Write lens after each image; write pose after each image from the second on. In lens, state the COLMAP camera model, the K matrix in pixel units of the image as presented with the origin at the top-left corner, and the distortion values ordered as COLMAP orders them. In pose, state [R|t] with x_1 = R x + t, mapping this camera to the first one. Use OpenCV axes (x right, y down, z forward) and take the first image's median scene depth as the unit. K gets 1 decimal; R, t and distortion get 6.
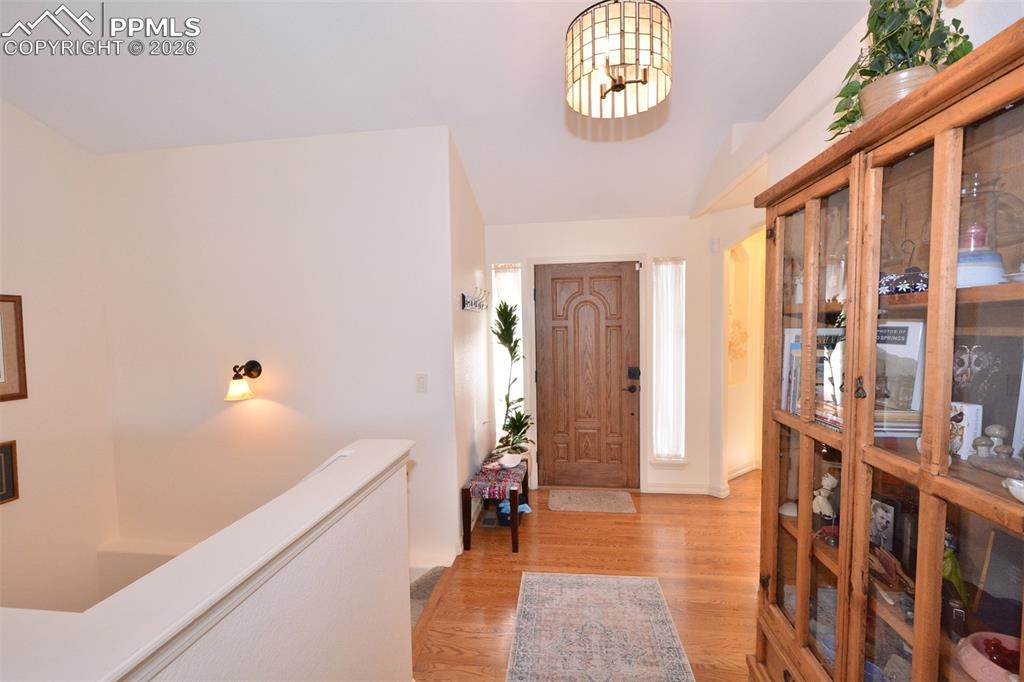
lens RADIAL K [[448.5, 0, 513.3], [0, 448.5, 347.9], [0, 0, 1]] dist [0.003279, -0.009894]
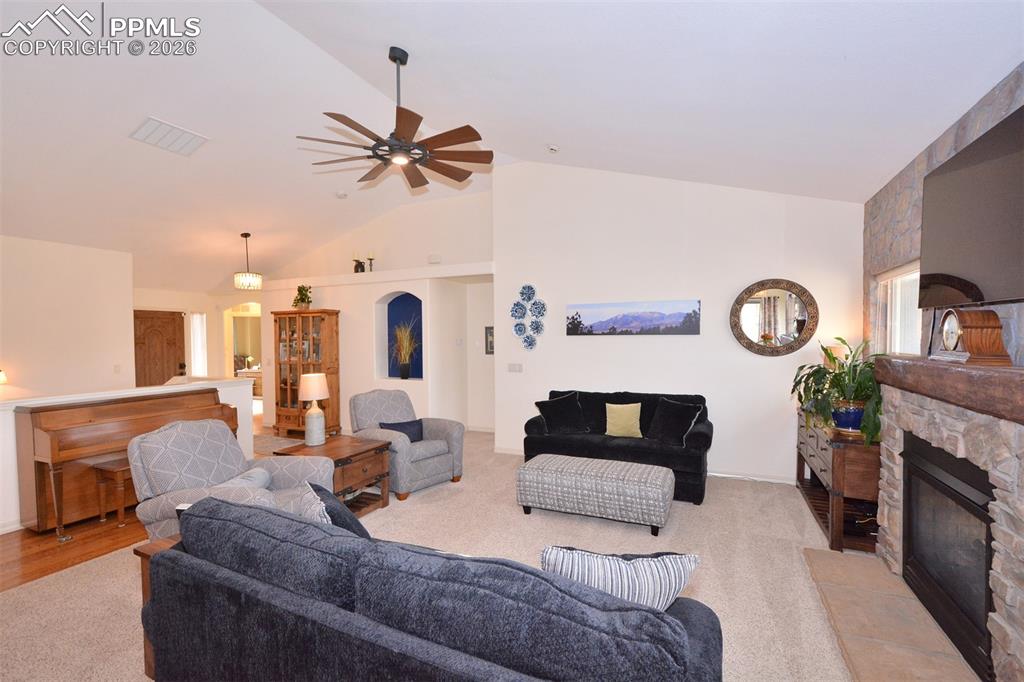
lens RADIAL K [[448.5, 0, 513.3], [0, 448.5, 347.9], [0, 0, 1]] dist [0.003279, -0.009894]
pose [[0.300115, -0.007997, 0.953869, -1.276037], [0.052034, 0.998613, -0.007999, 0.070910], [-0.952483, 0.052034, 0.300115, -1.101780]]
